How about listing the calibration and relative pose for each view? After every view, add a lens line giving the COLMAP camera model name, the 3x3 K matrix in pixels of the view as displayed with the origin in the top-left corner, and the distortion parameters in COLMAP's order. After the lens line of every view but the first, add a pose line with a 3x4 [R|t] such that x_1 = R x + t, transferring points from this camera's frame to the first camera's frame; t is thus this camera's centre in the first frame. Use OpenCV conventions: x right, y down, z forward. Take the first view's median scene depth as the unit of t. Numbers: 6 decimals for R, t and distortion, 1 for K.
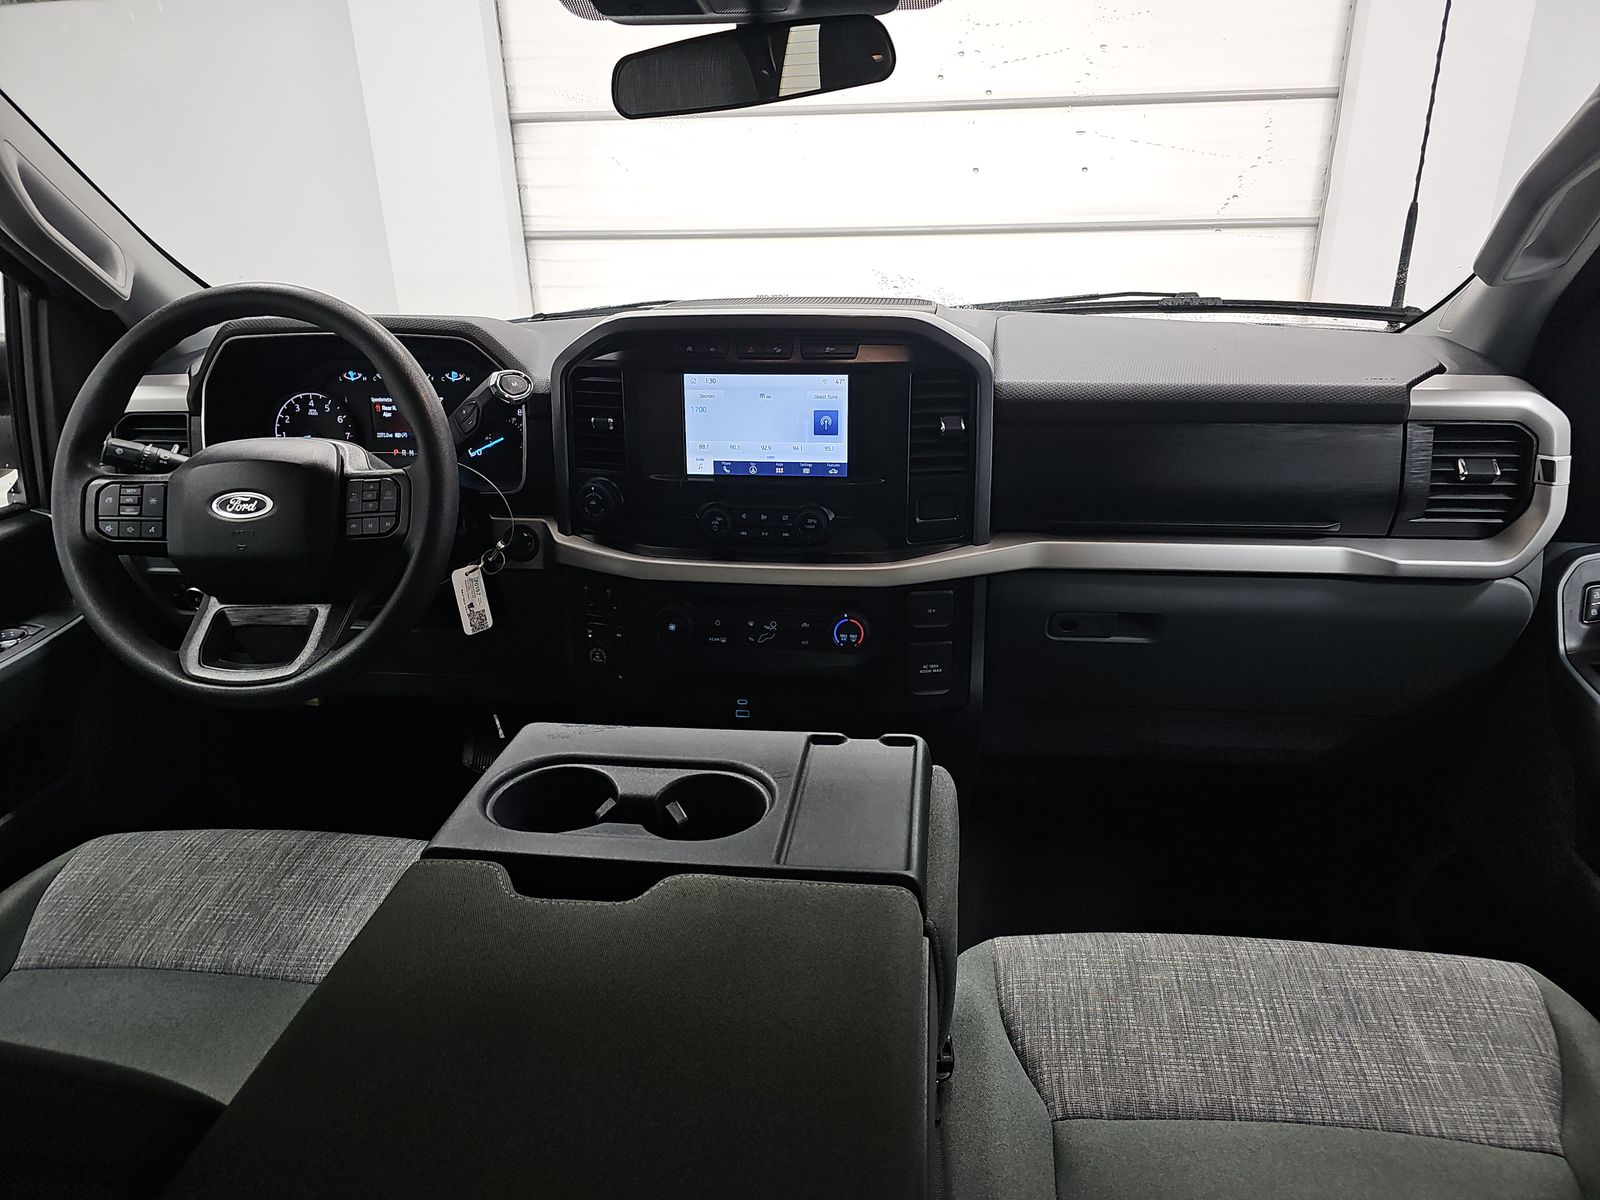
lens RADIAL K [[994.5, 0, 806.0], [0, 994.5, 589.2], [0, 0, 1]] dist [0.055017, -0.047375]
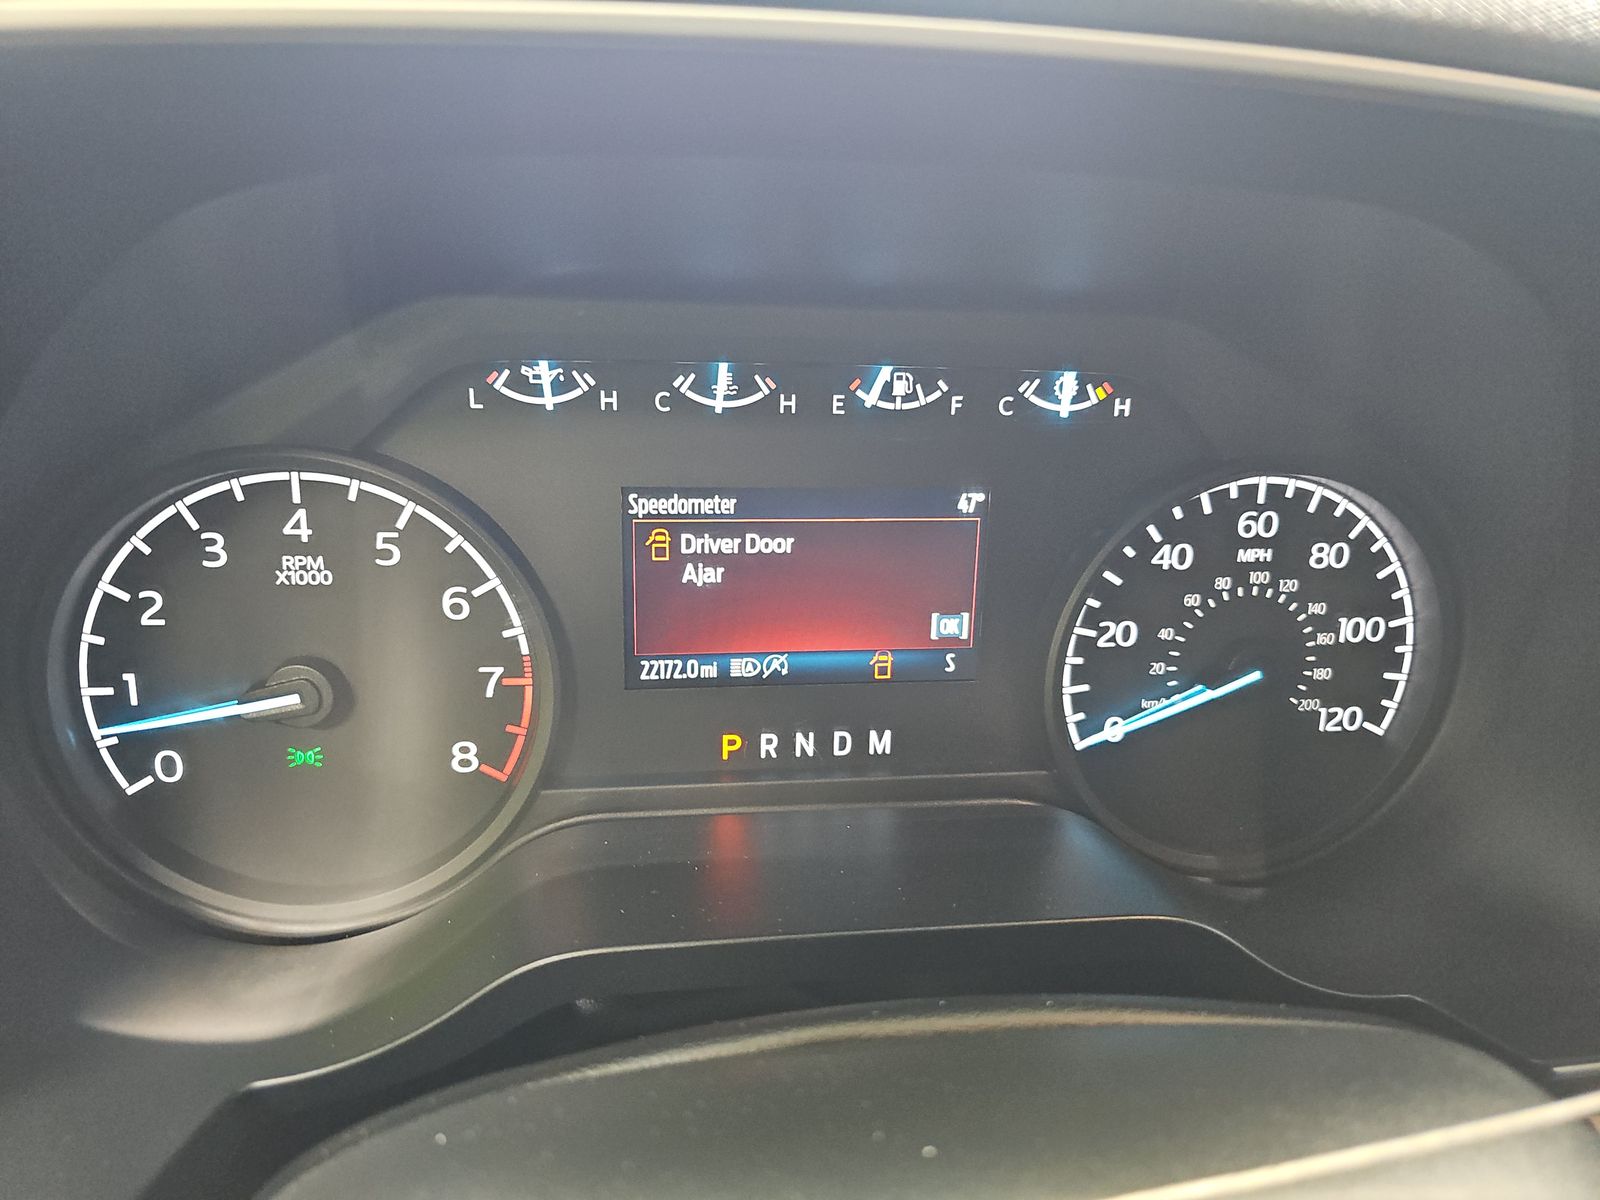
lens RADIAL K [[1045.1, 0, 800.0], [0, 1045.1, 600.0], [0, 0, 1]] dist [0.056020, -0.089505]
pose [[0.966298, -0.034814, 0.255060, -0.457893], [0.039670, 0.999116, -0.013919, -0.166489], [-0.254350, 0.023568, 0.966825, 0.793672]]
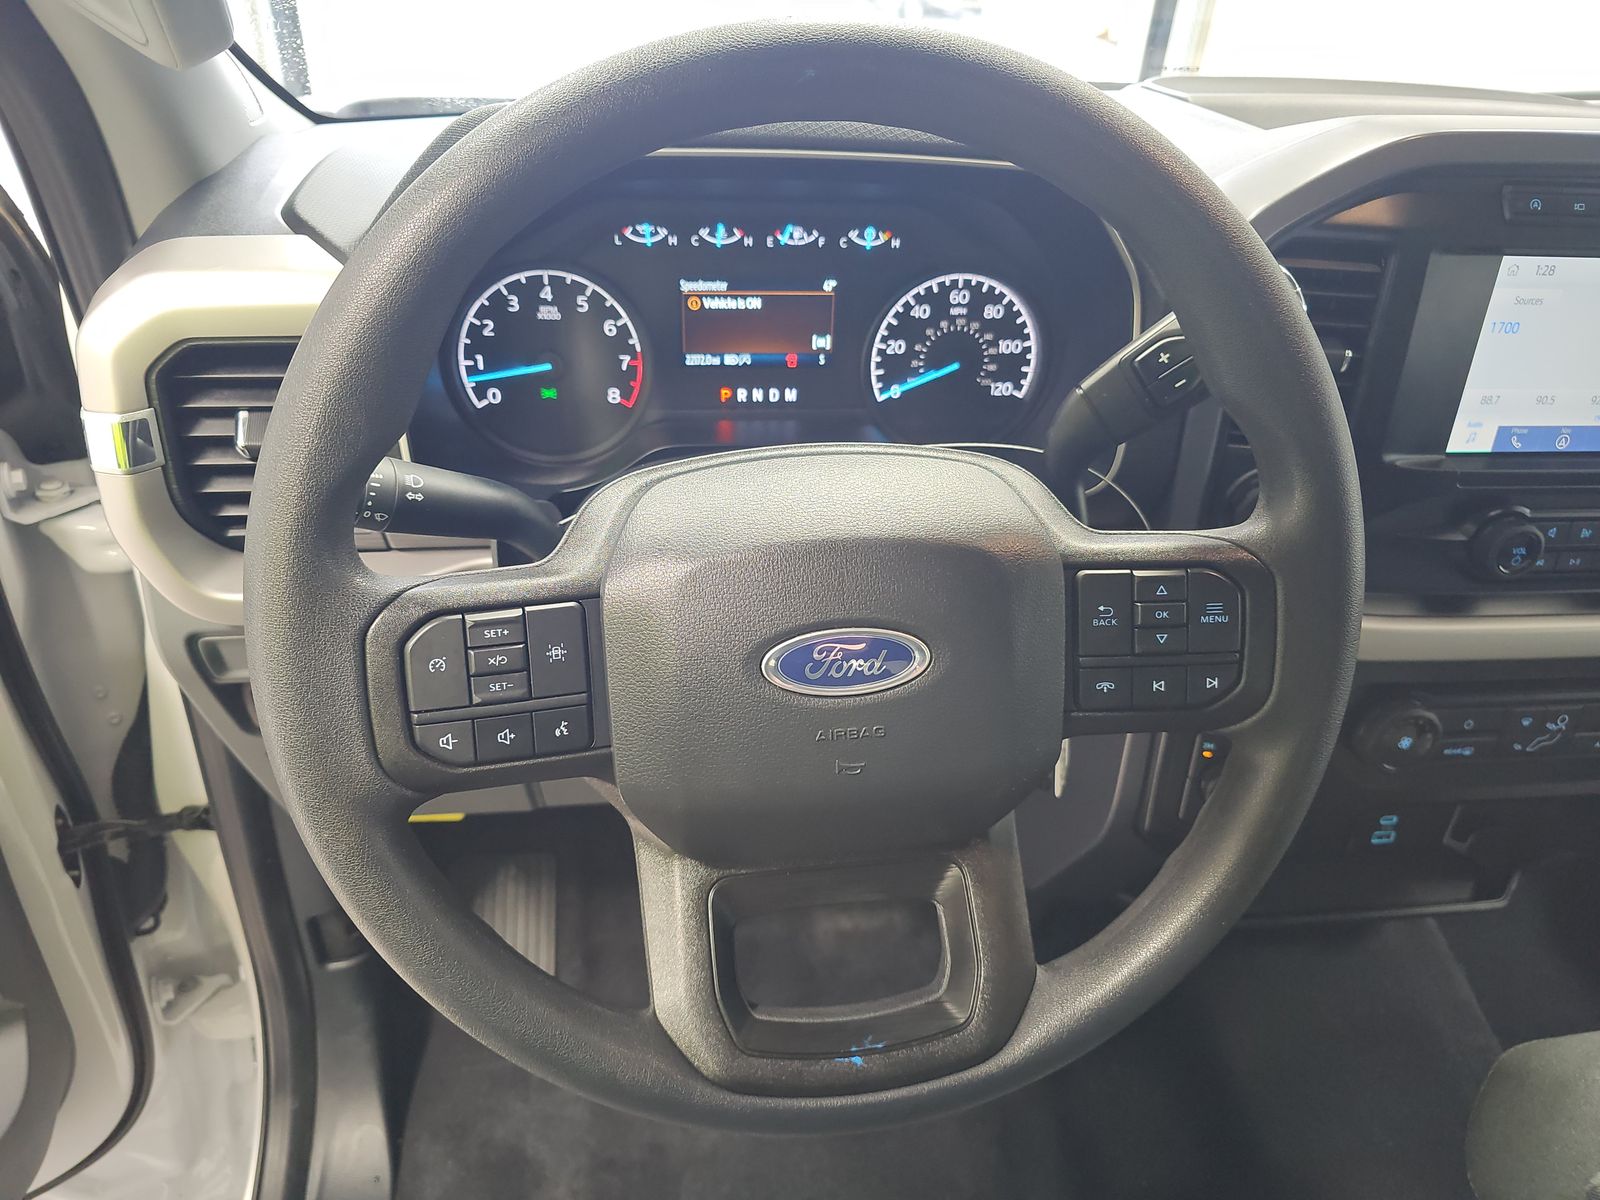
lens RADIAL K [[1045.1, 0, 800.0], [0, 1045.1, 600.0], [0, 0, 1]] dist [0.056020, -0.089505]
pose [[0.970388, -0.075567, 0.229425, -0.508149], [0.029450, 0.979731, 0.198139, -0.140710], [-0.239748, -0.185516, 0.952945, 0.486520]]
